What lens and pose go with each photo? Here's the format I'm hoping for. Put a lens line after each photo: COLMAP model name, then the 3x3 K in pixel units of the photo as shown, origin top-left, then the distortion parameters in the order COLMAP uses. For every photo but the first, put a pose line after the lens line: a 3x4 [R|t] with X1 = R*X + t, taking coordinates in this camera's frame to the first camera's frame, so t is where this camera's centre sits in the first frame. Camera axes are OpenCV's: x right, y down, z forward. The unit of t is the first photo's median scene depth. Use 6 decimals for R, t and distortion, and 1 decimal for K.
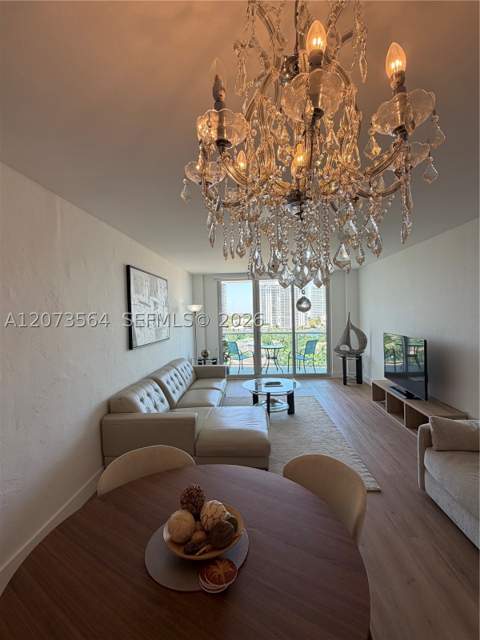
lens RADIAL K [[296.2, 0, 240.0], [0, 296.2, 320.0], [0, 0, 1]] dist [0.000258, -0.000067]
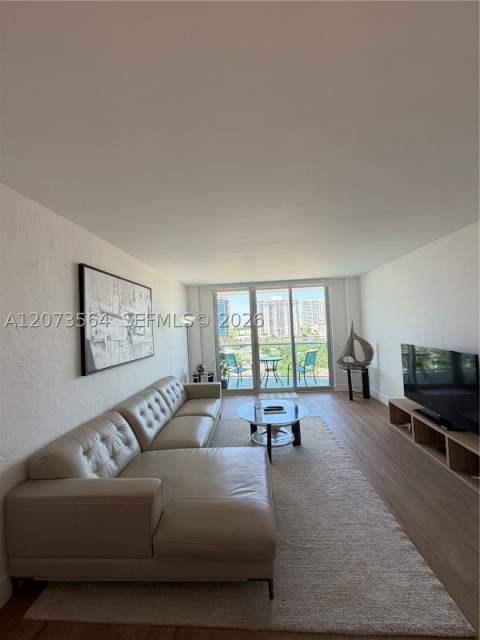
lens RADIAL K [[253.9, 0, 240.0], [0, 253.9, 318.5], [0, 0, 1]] dist [-0.000468, 0.000003]
pose [[0.999785, -0.019618, -0.006697, 0.018834], [0.019261, 0.998579, -0.049681, -0.002900], [0.007662, 0.049541, 0.998743, 0.203865]]
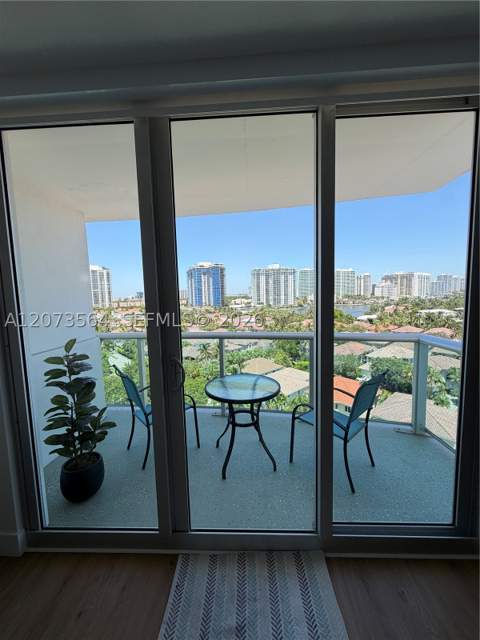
lens RADIAL K [[253.9, 0, 240.0], [0, 253.9, 318.5], [0, 0, 1]] dist [-0.000468, 0.000003]
pose [[0.999967, -0.000306, 0.008149, 0.132239], [-0.000296, 0.997276, 0.073766, -0.009442], [-0.008149, -0.073766, 0.997242, 0.954721]]
